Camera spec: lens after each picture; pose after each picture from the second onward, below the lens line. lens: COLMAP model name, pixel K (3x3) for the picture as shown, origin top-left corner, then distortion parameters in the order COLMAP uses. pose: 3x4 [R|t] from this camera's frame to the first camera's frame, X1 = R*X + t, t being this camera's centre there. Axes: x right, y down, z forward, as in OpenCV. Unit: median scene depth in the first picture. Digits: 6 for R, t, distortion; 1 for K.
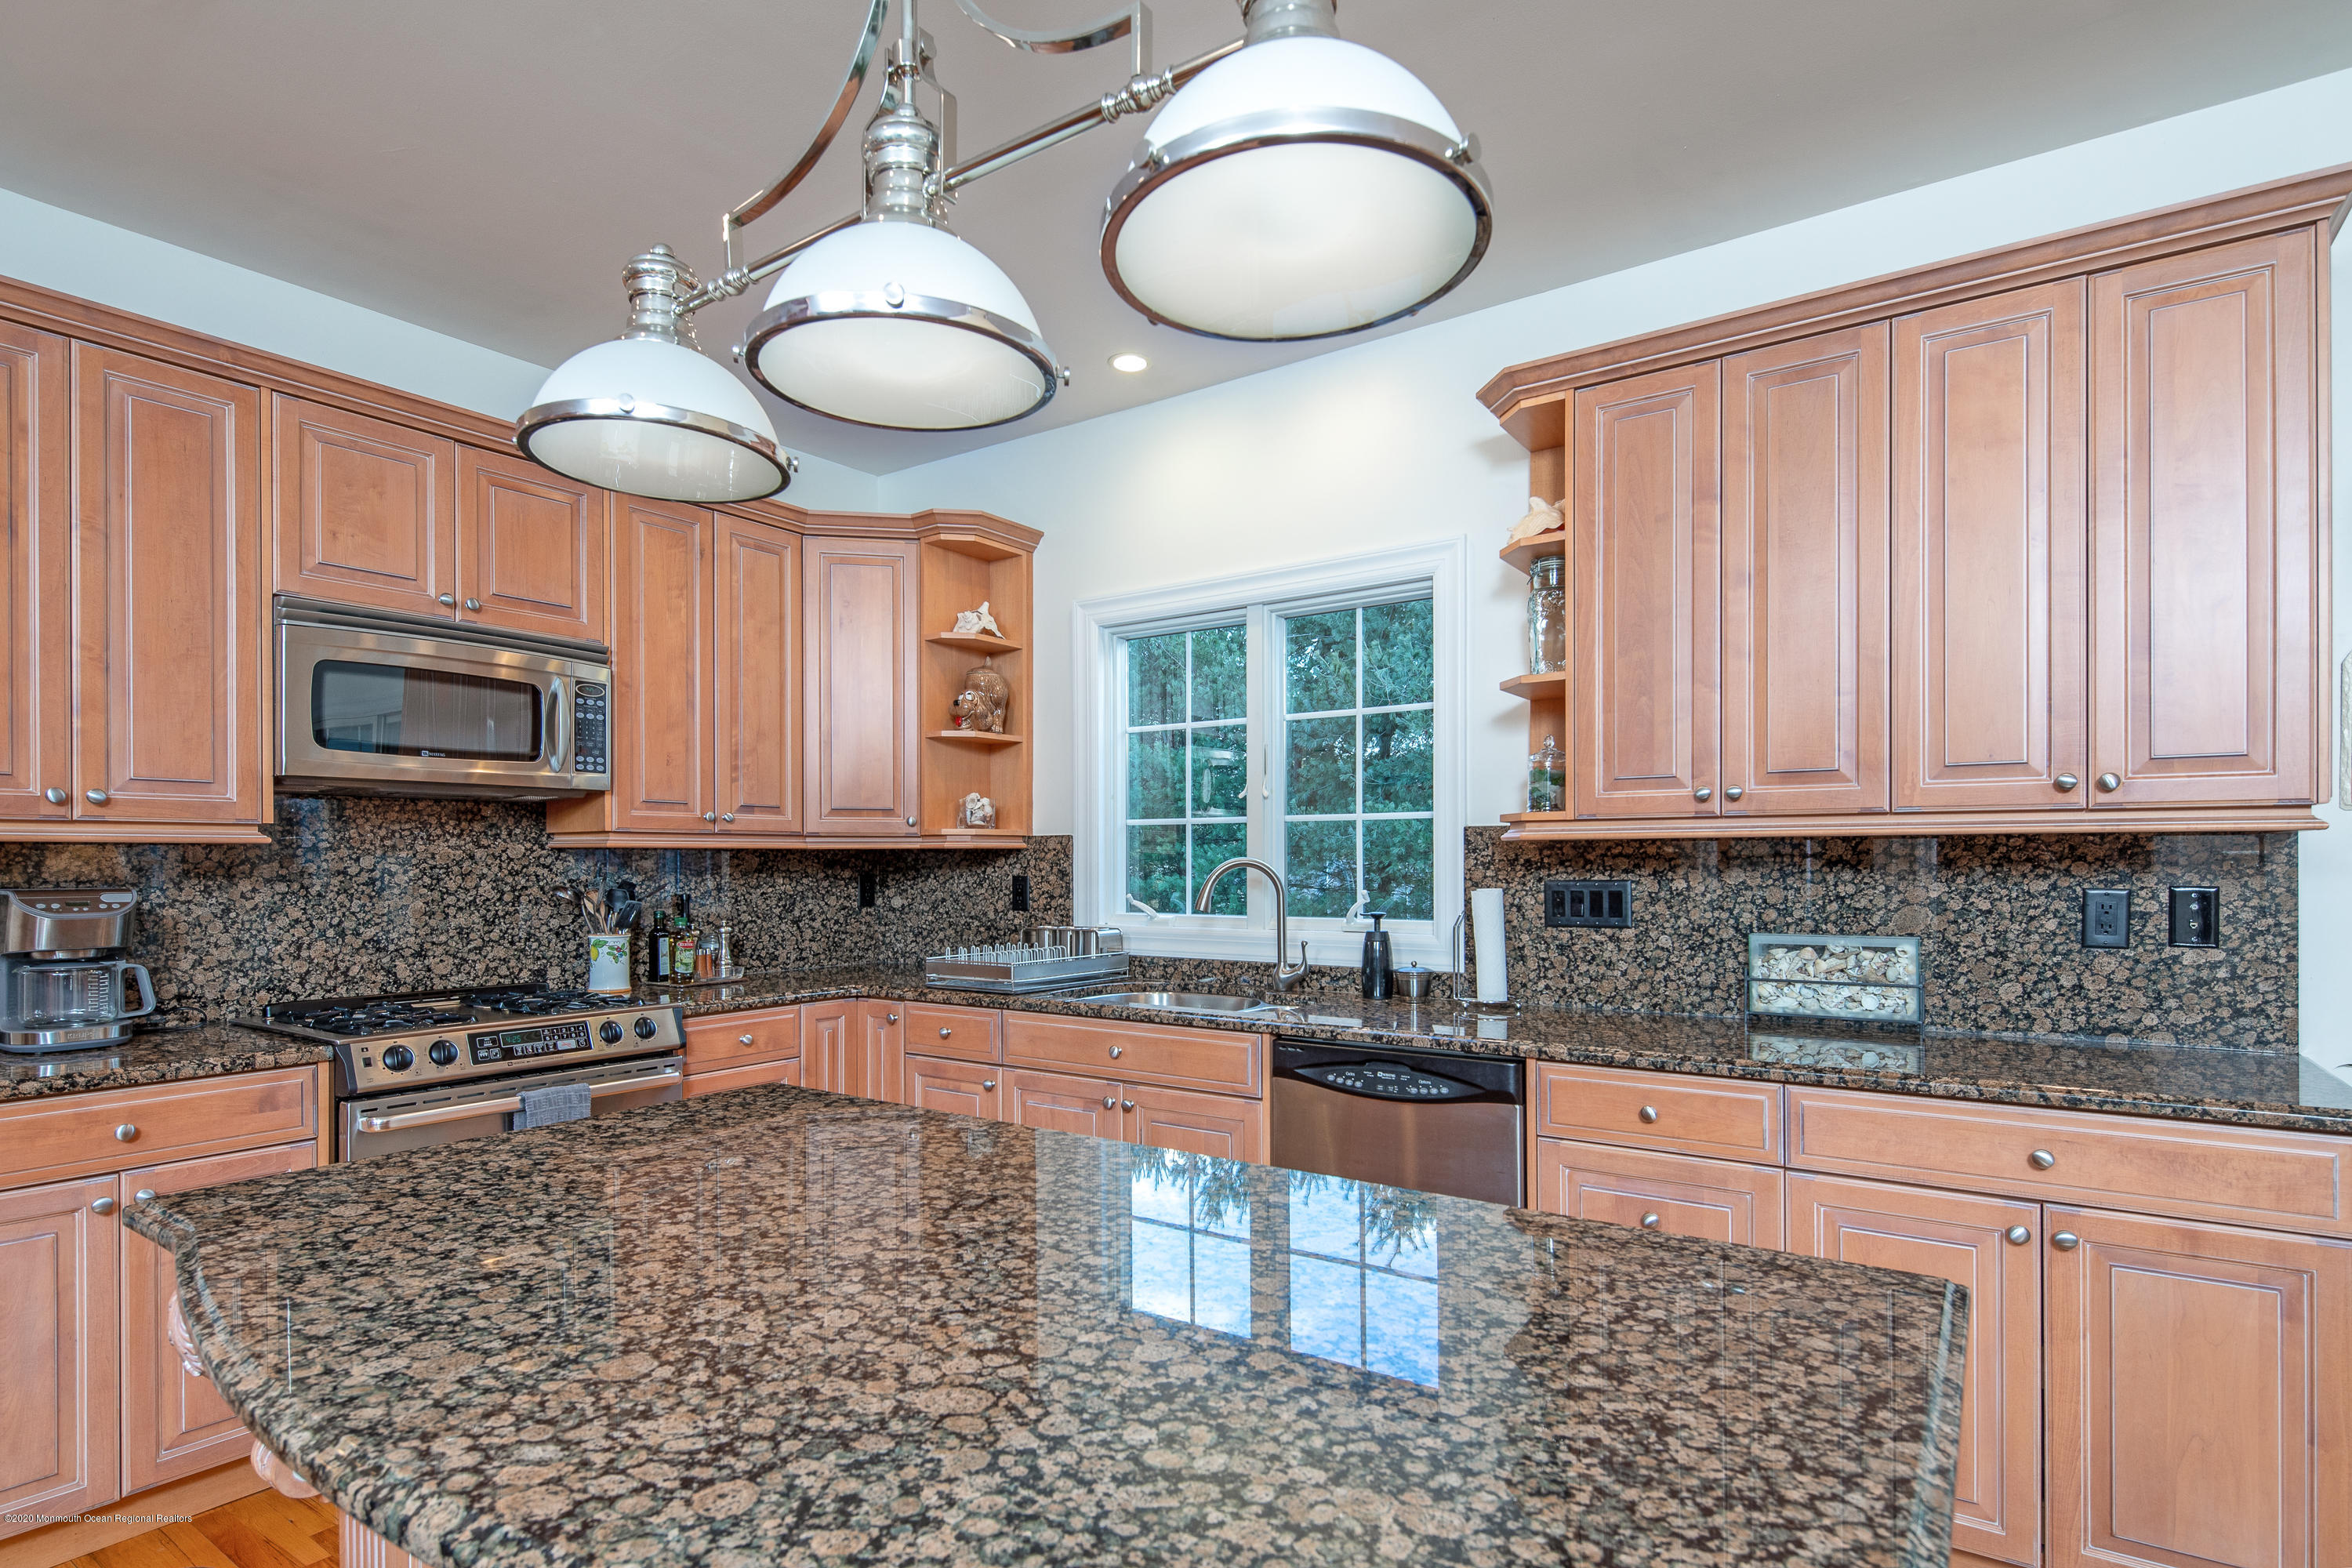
lens RADIAL K [[1179.1, 0, 1172.8], [0, 1179.1, 855.3], [0, 0, 1]] dist [0.001481, -0.000458]
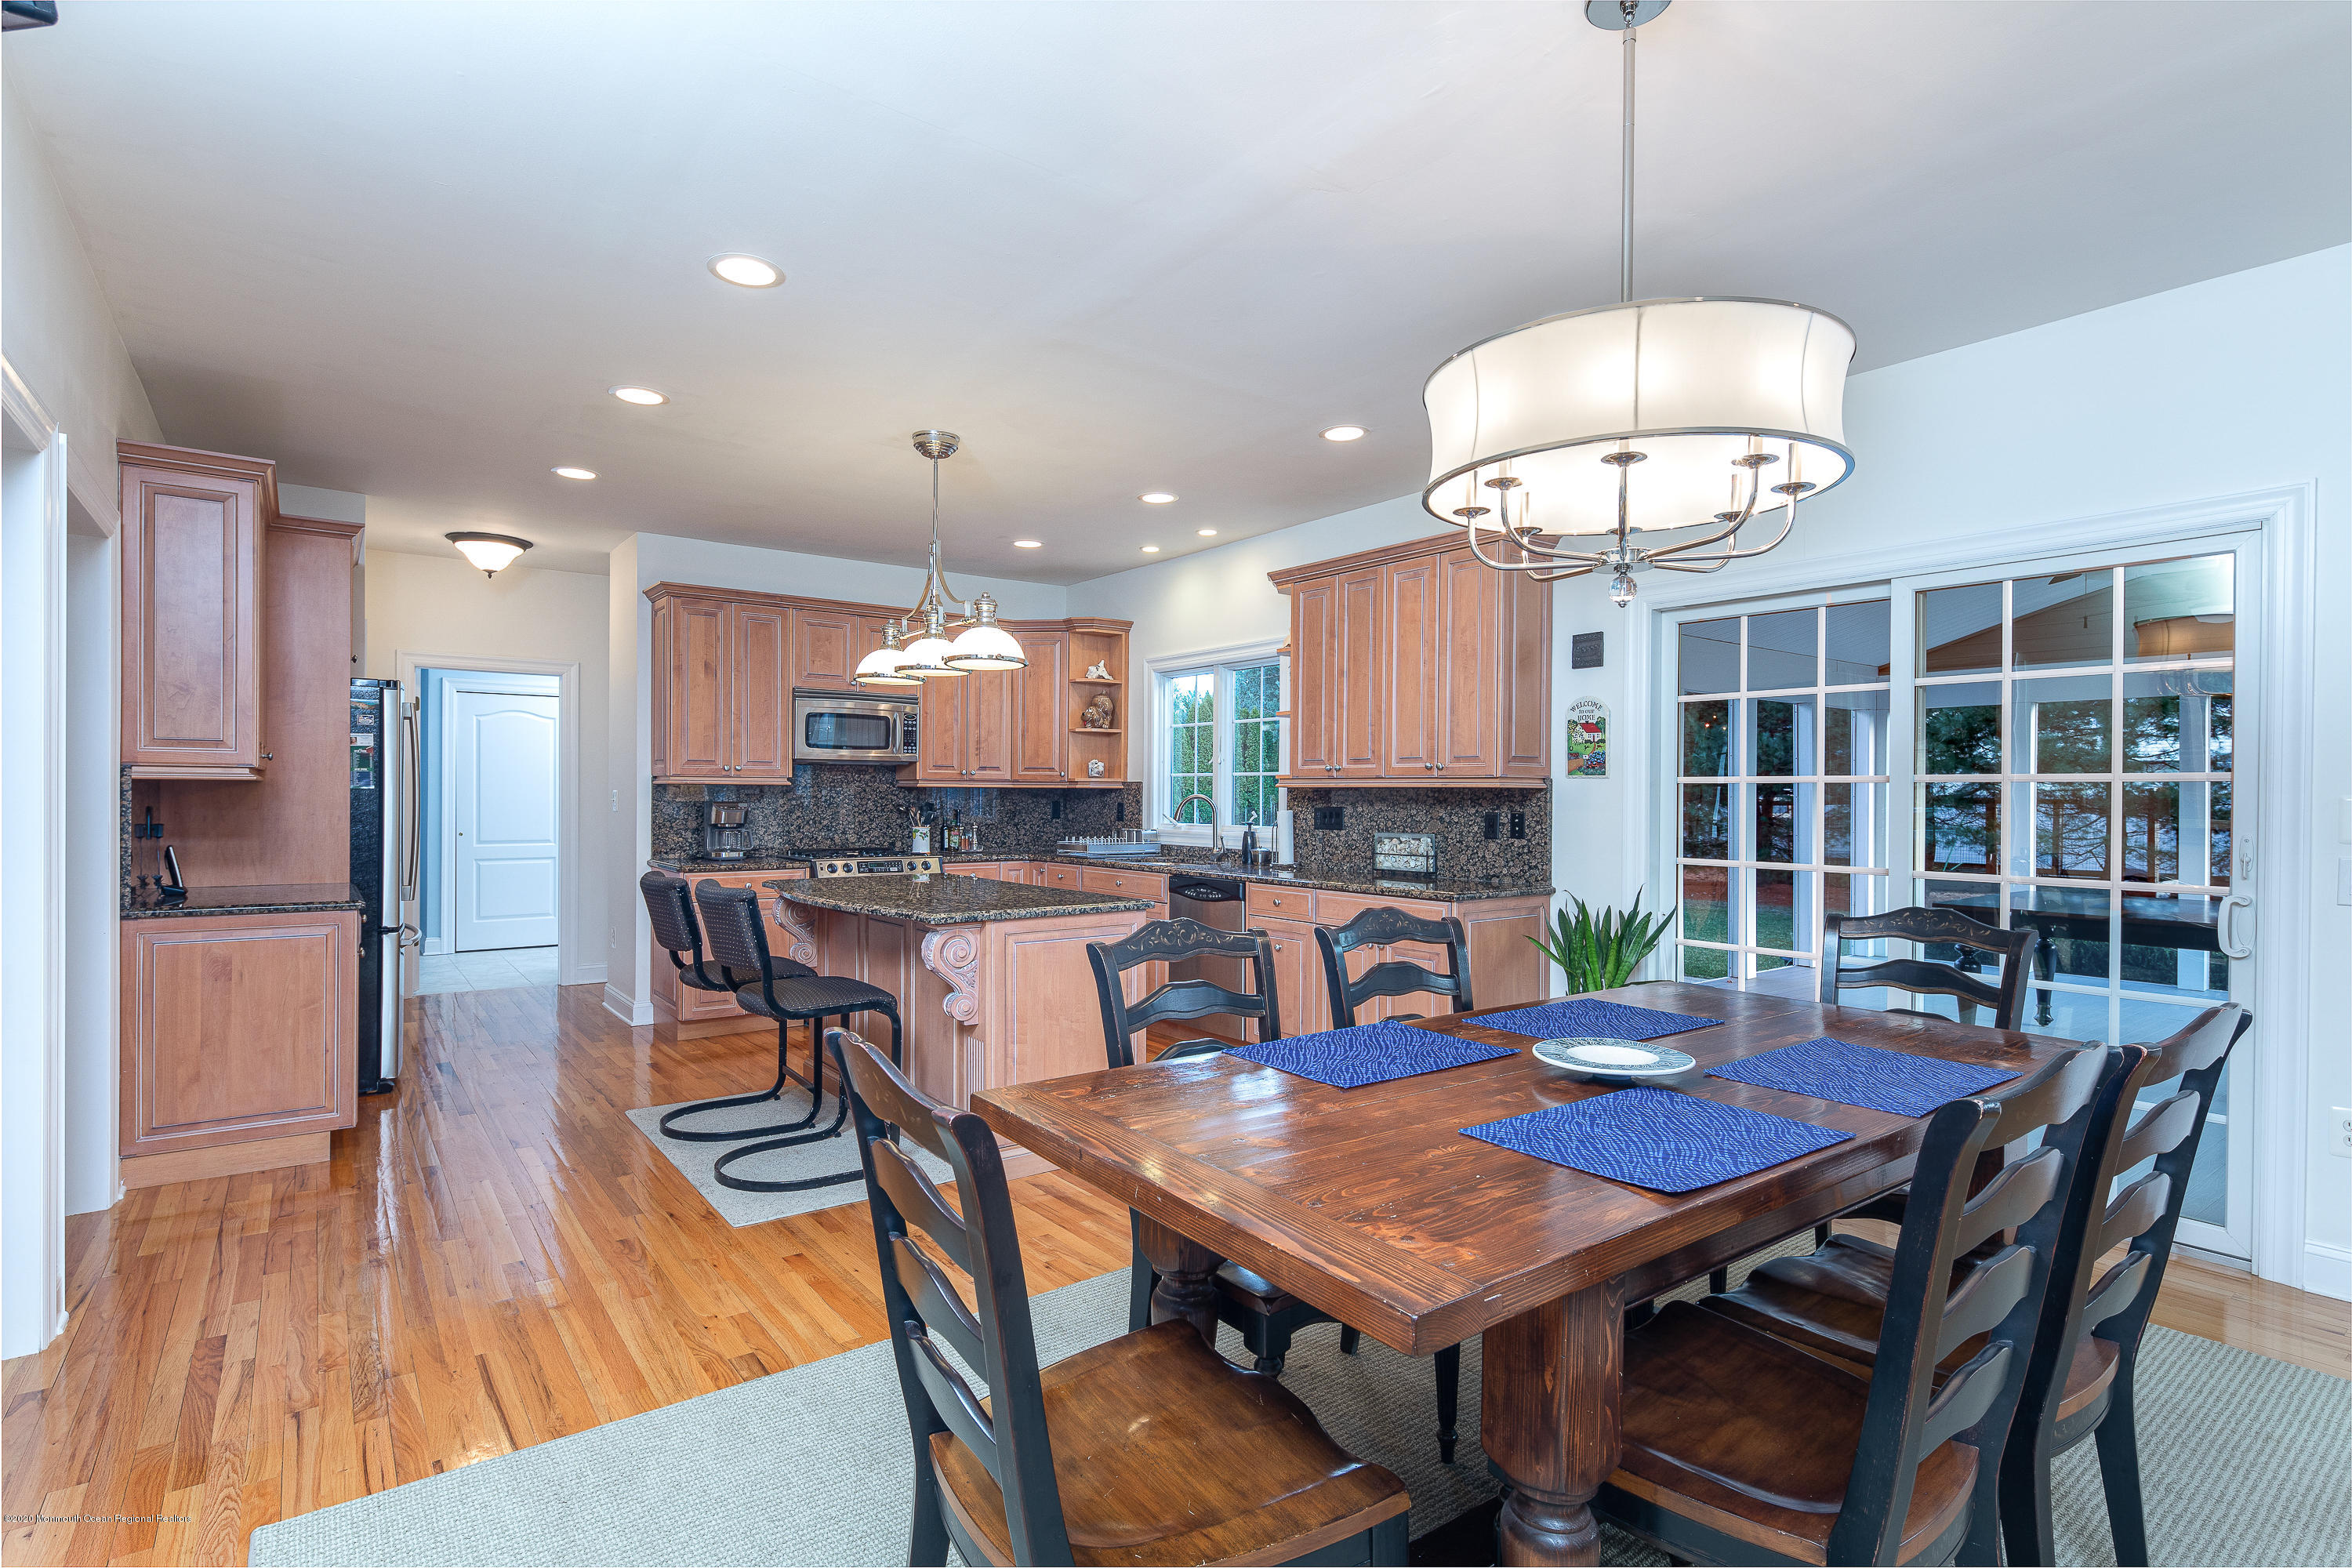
lens RADIAL K [[1123.6, 0, 1176.9], [0, 1123.6, 792.4], [0, 0, 1]] dist [0.001307, 0.000102]
pose [[0.951860, 0.008694, -0.306411, 0.668795], [-0.007663, 0.999960, 0.004567, -0.010775], [0.306439, -0.001999, 0.951888, -0.913154]]
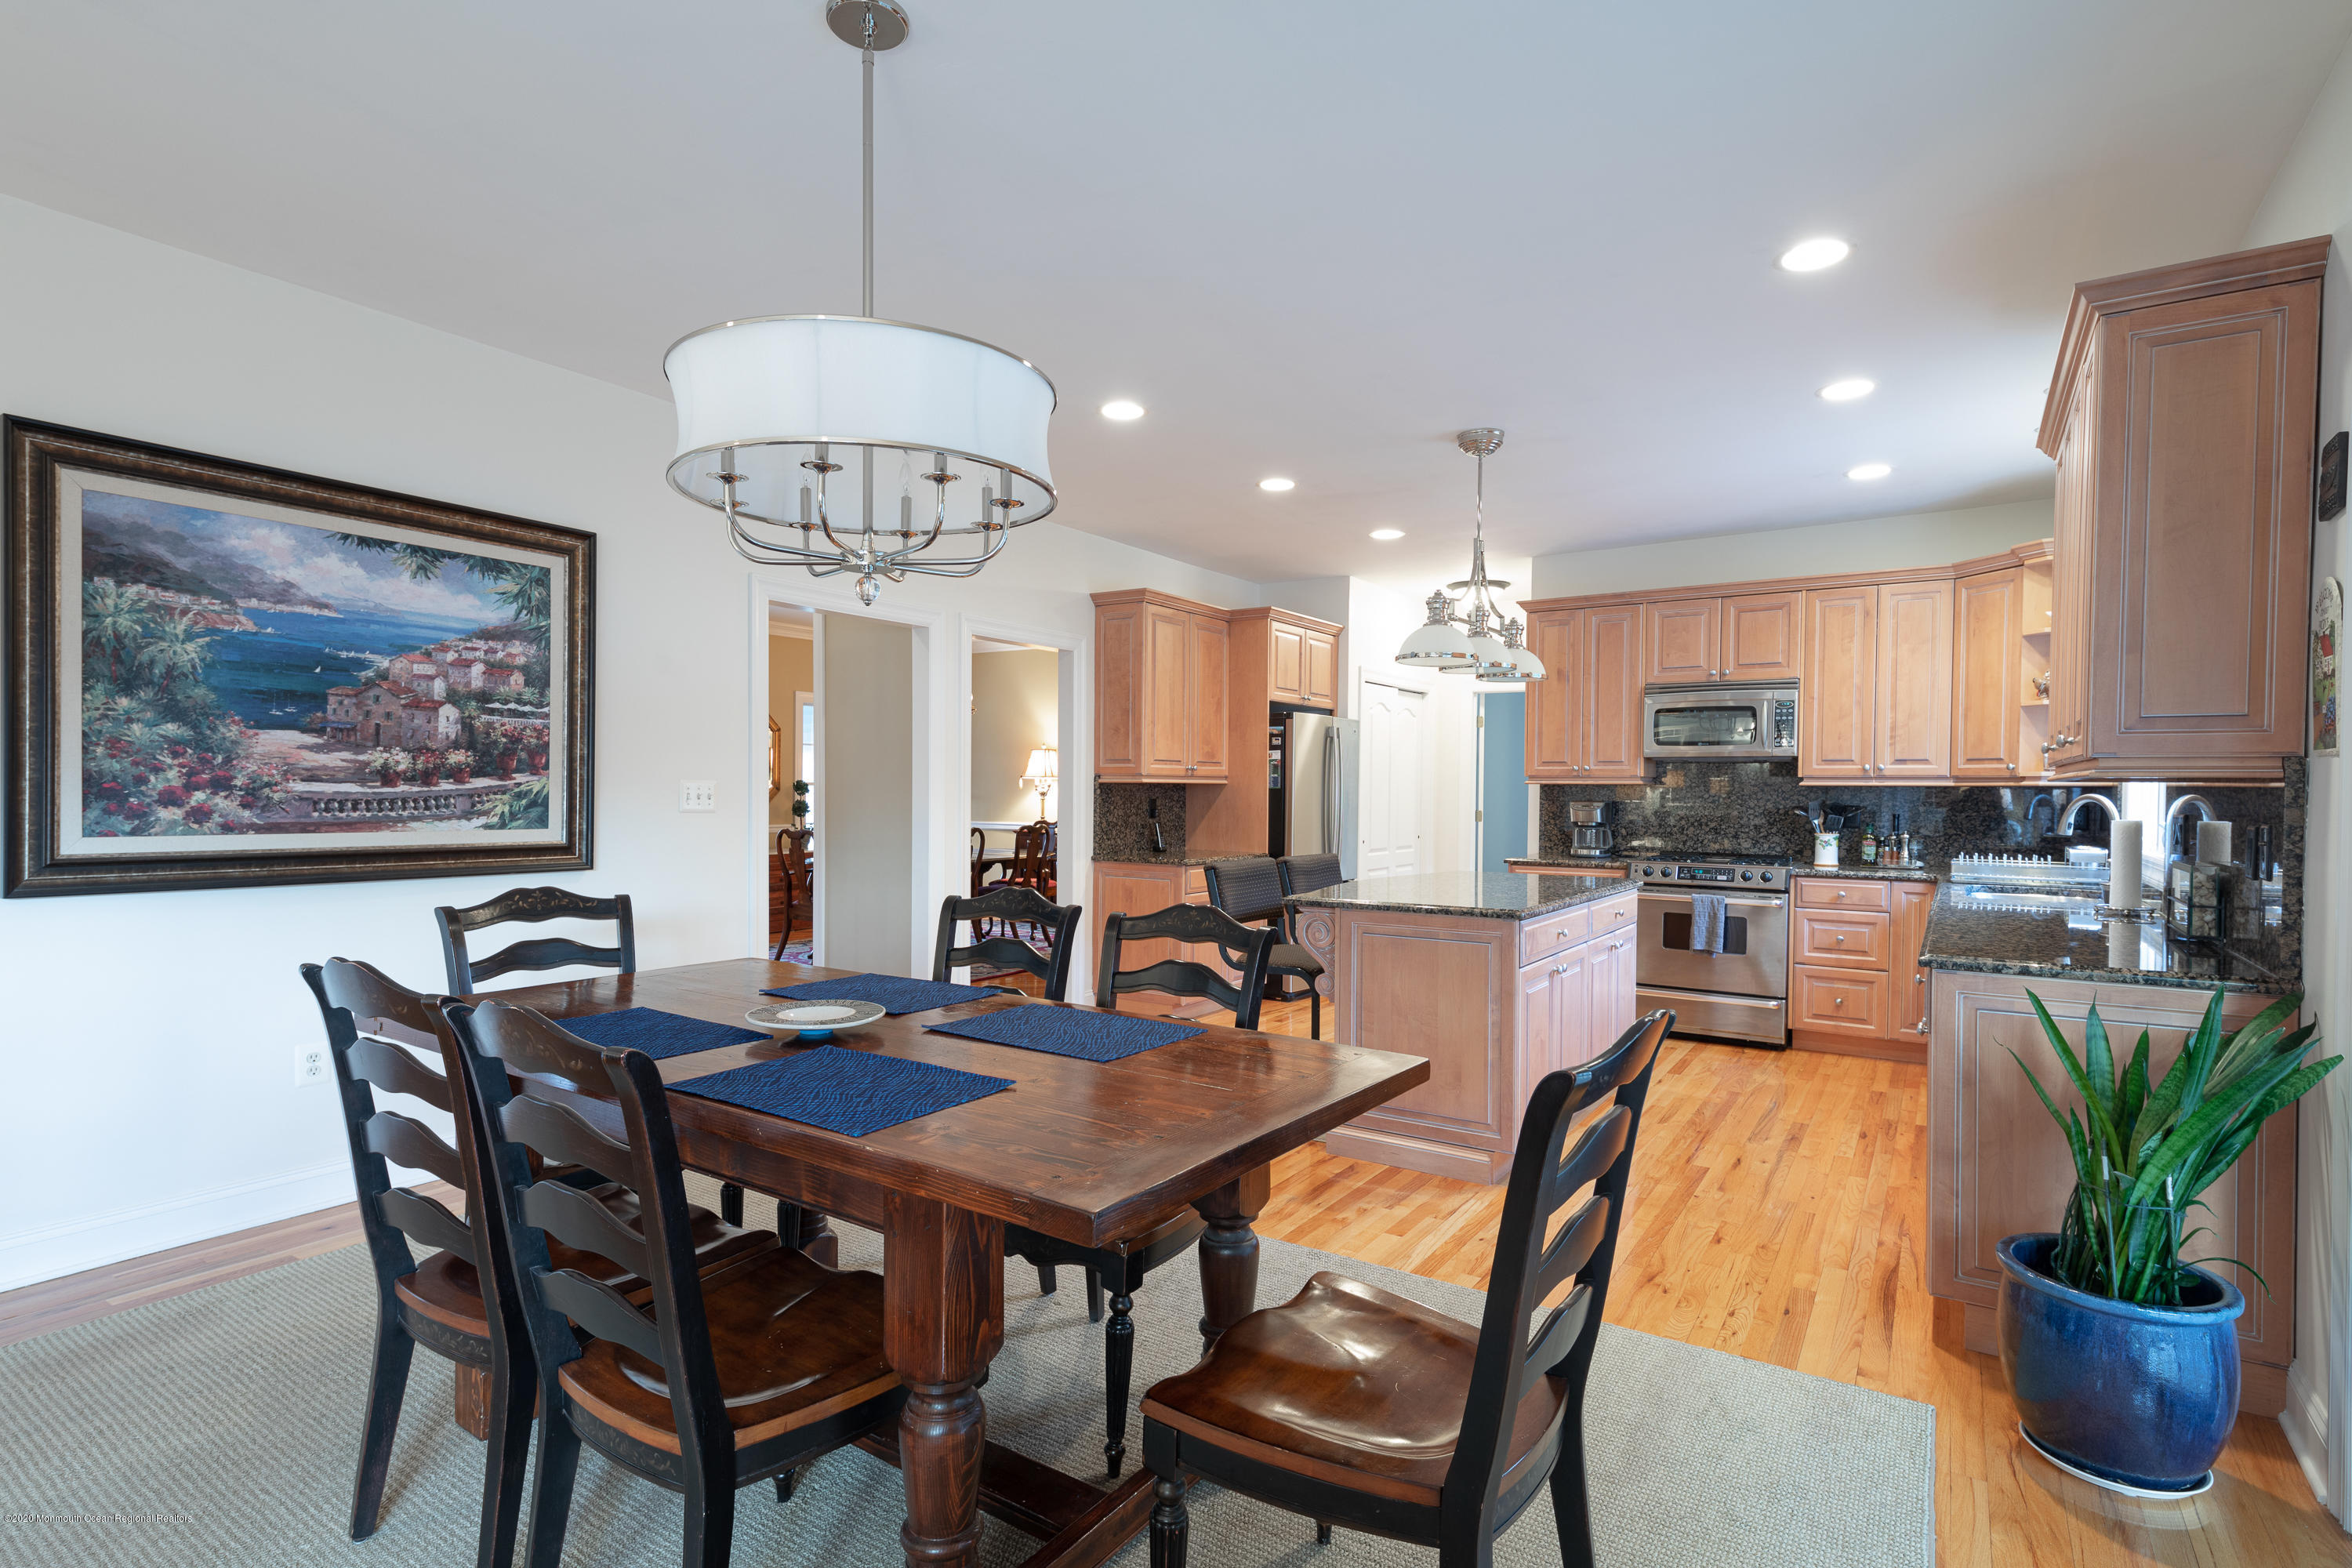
lens RADIAL K [[1147.0, 0, 1180.6], [0, 1147.0, 820.7], [0, 0, 1]] dist [-0.000093, -0.000031]
pose [[0.012634, 0.031651, -0.999419, 1.425726], [-0.001125, 0.999499, 0.031639, -0.008325], [0.999920, 0.000724, 0.012663, -0.013541]]
